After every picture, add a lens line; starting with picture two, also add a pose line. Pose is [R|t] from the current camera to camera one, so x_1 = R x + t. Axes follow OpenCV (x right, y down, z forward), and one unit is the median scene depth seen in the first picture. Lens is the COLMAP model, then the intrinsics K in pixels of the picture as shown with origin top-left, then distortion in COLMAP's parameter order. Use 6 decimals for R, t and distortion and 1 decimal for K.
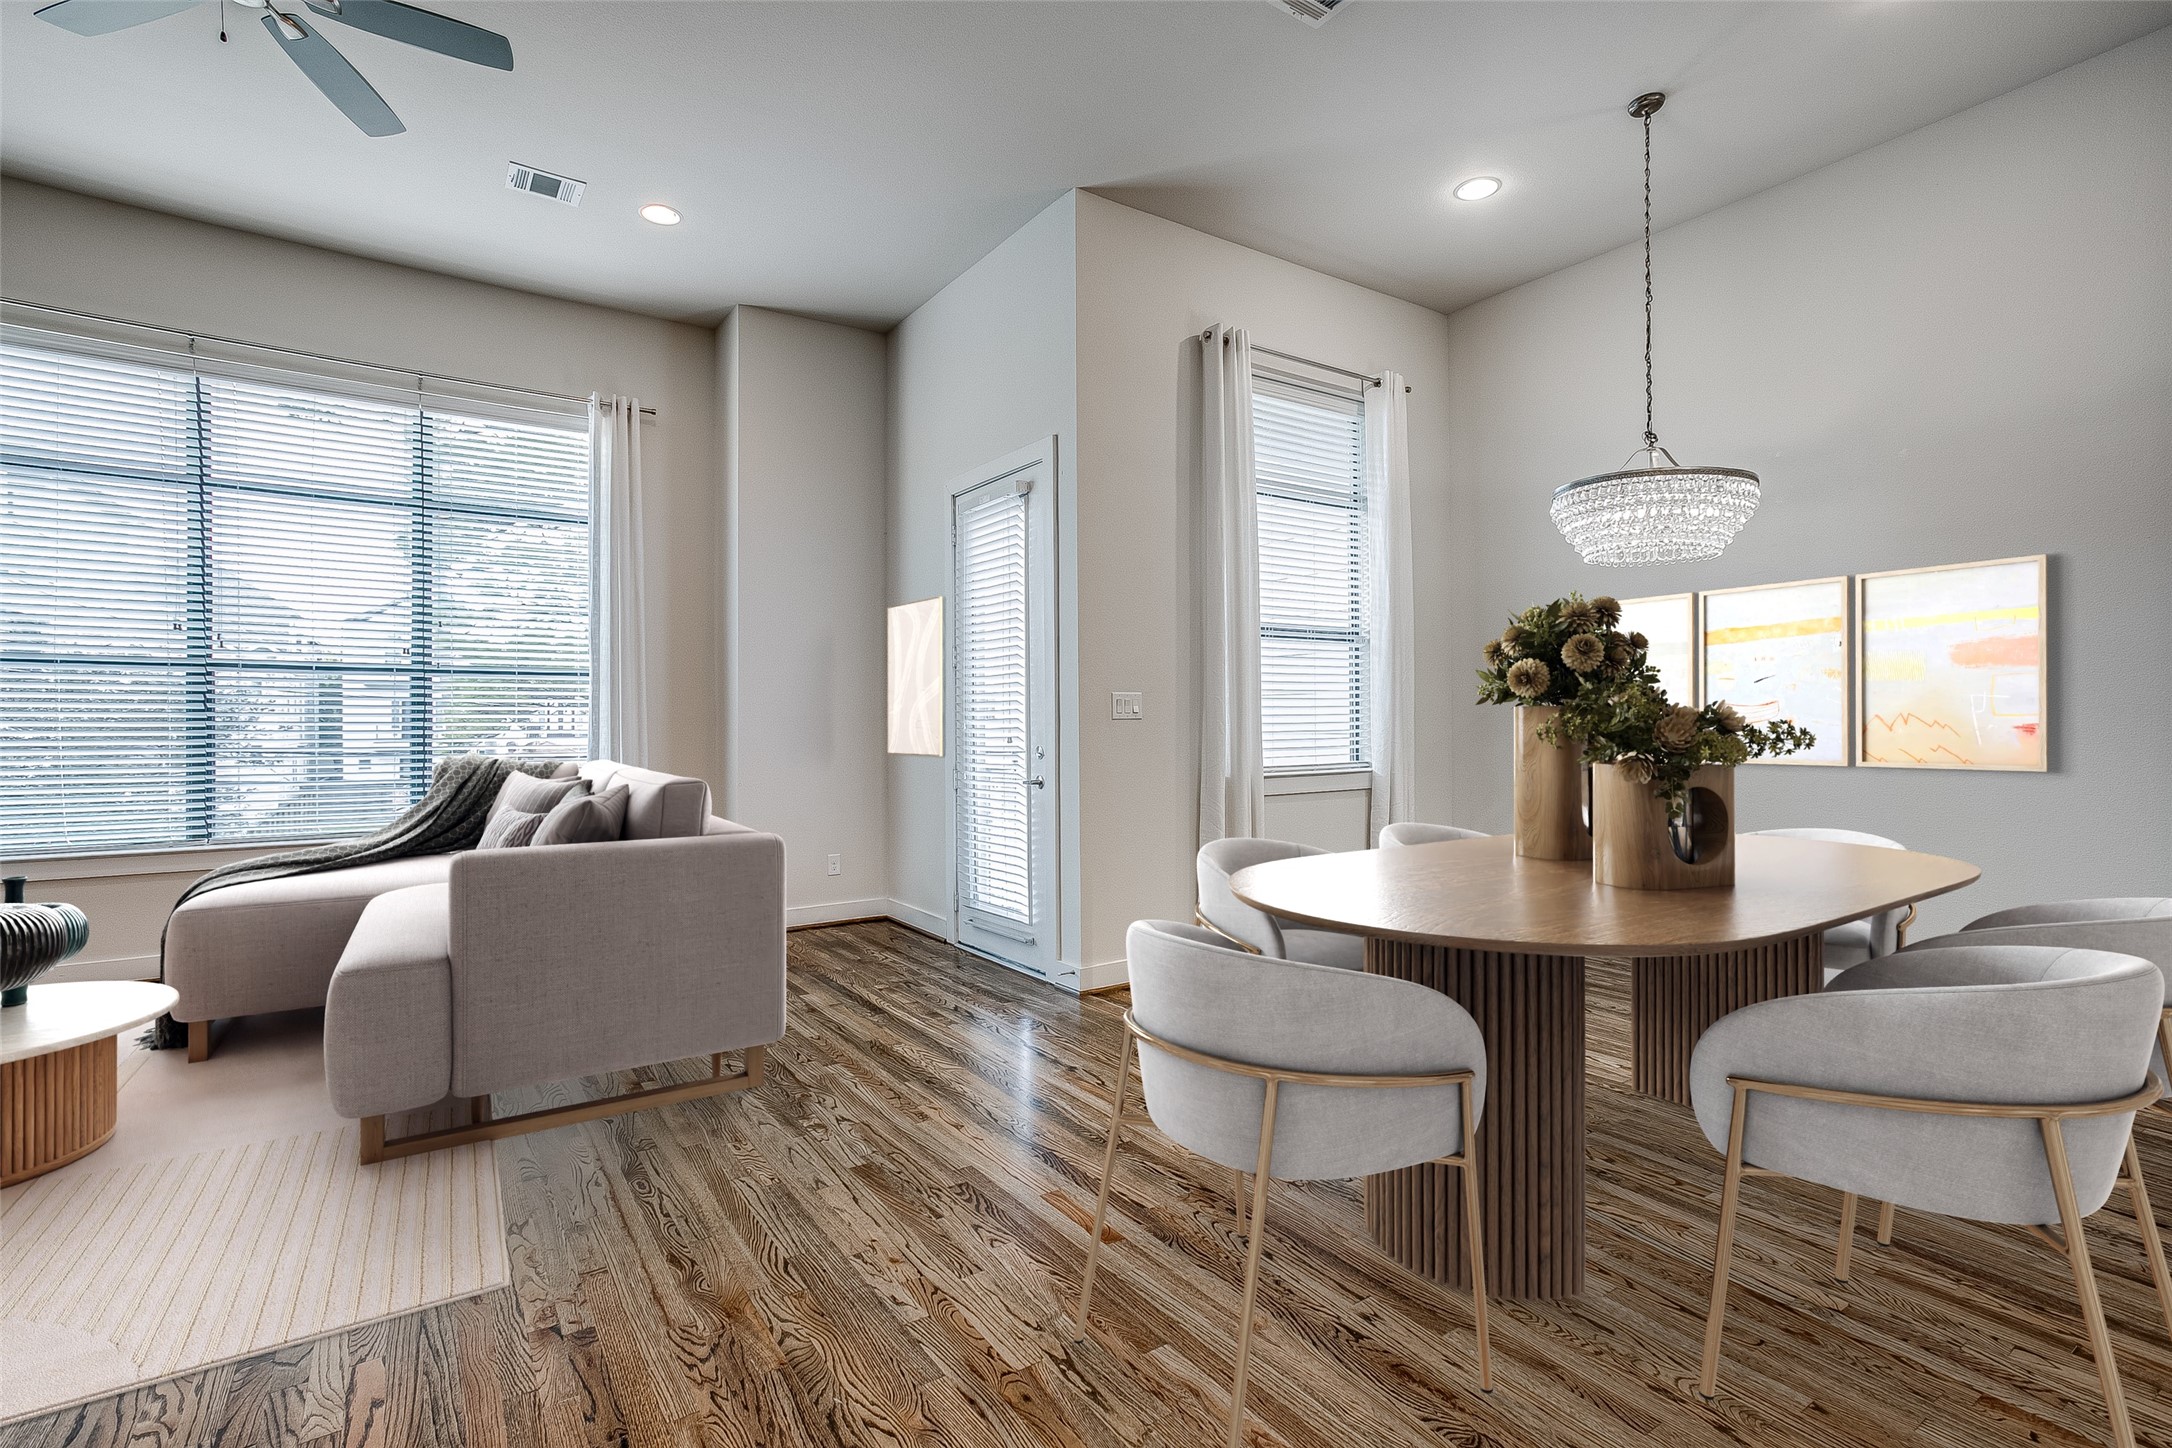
lens RADIAL K [[1005.6, 0, 1078.8], [0, 1005.6, 720.5], [0, 0, 1]] dist [-0.056804, 0.034656]
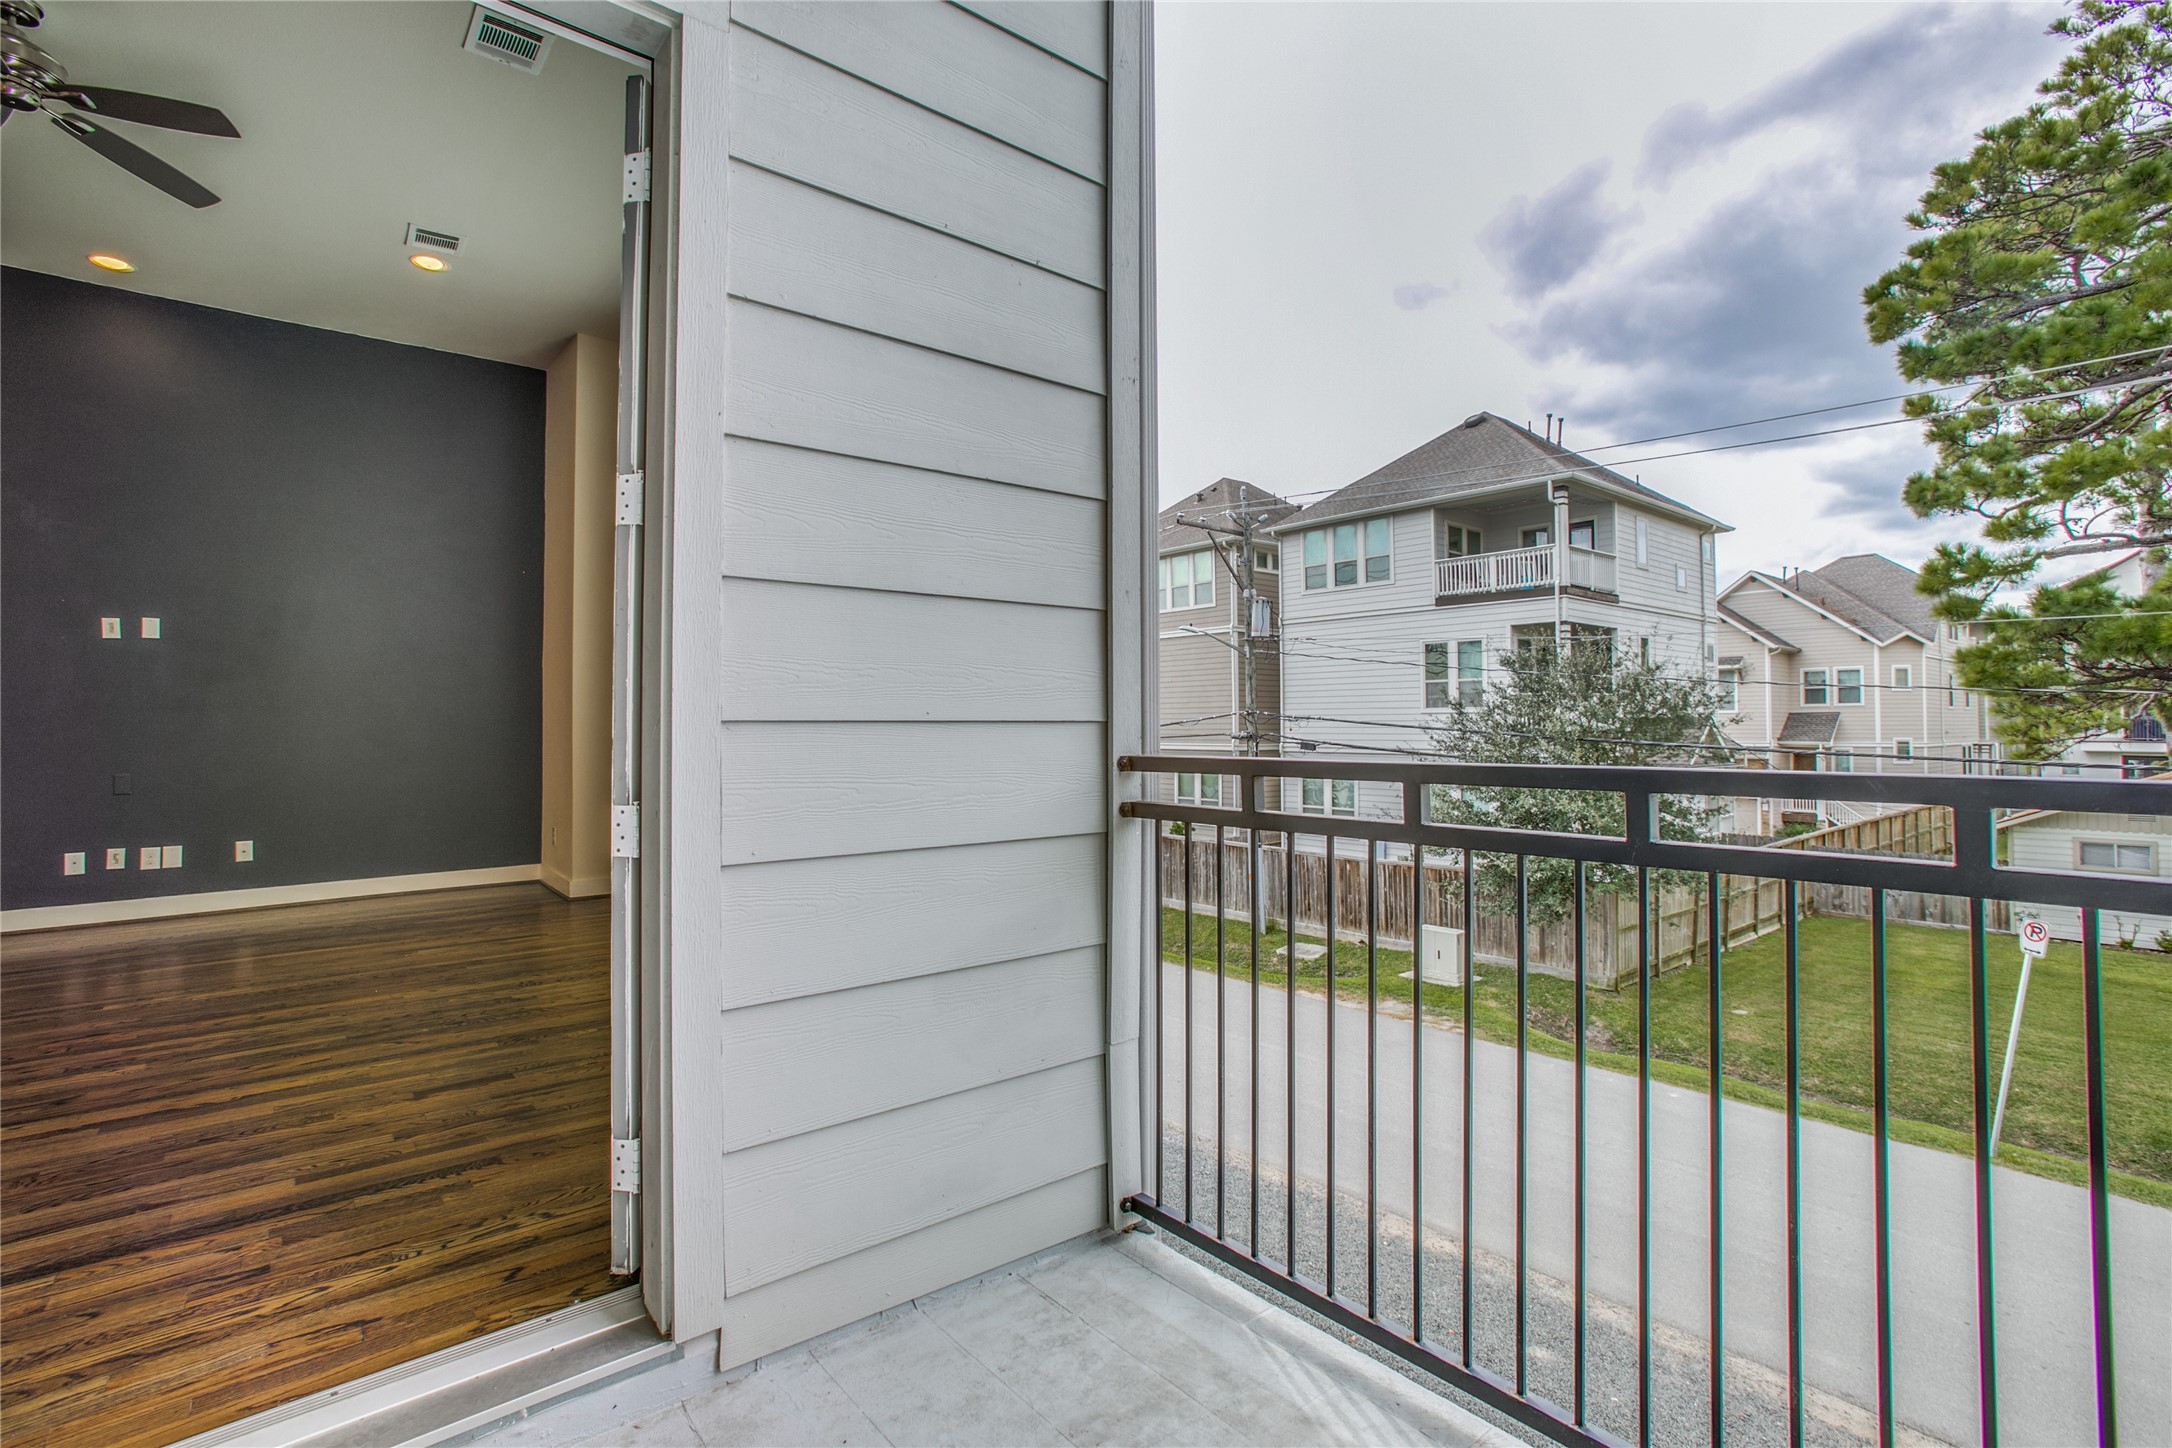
lens RADIAL K [[987.8, 0, 1080.0], [0, 987.8, 706.8], [0, 0, 1]] dist [-0.051147, 0.023877]
pose [[0.115040, -0.014329, -0.993257, 0.337575], [0.005946, 0.999888, -0.013736, 0.022875], [0.993343, -0.004326, 0.115113, 1.501722]]
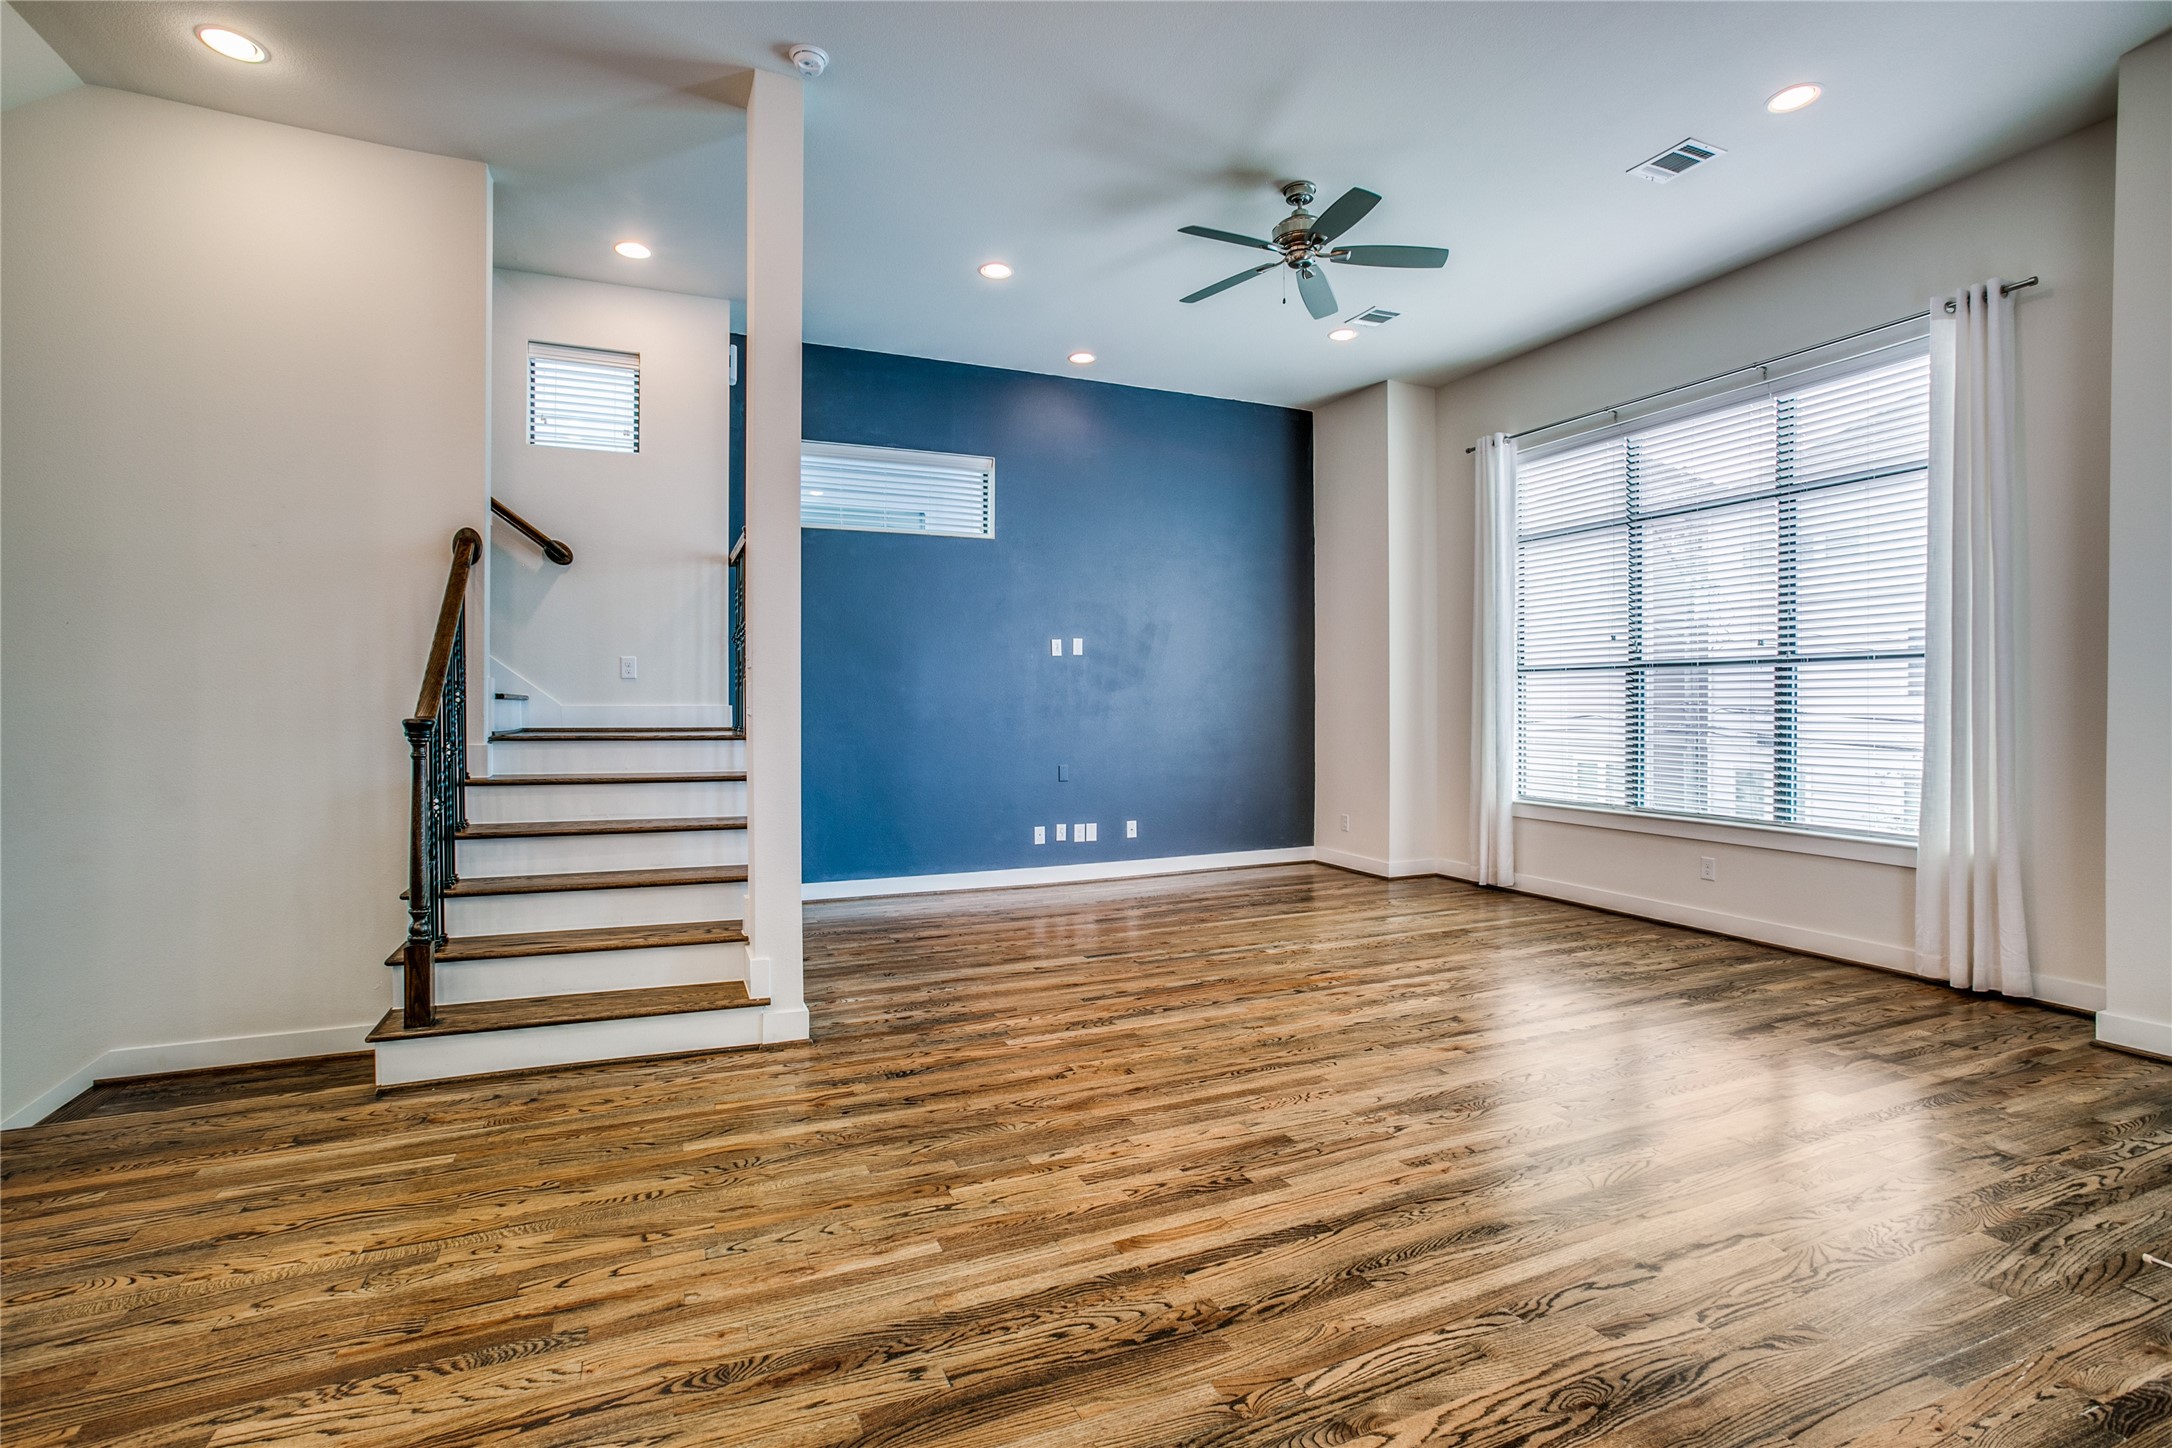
lens RADIAL K [[1005.6, 0, 1078.8], [0, 1005.6, 720.5], [0, 0, 1]] dist [-0.056804, 0.034656]
pose [[-0.177727, 0.011921, -0.984008, 0.571656], [0.004326, 0.999926, 0.011333, -0.007120], [0.984070, -0.002242, -0.177766, 0.643787]]
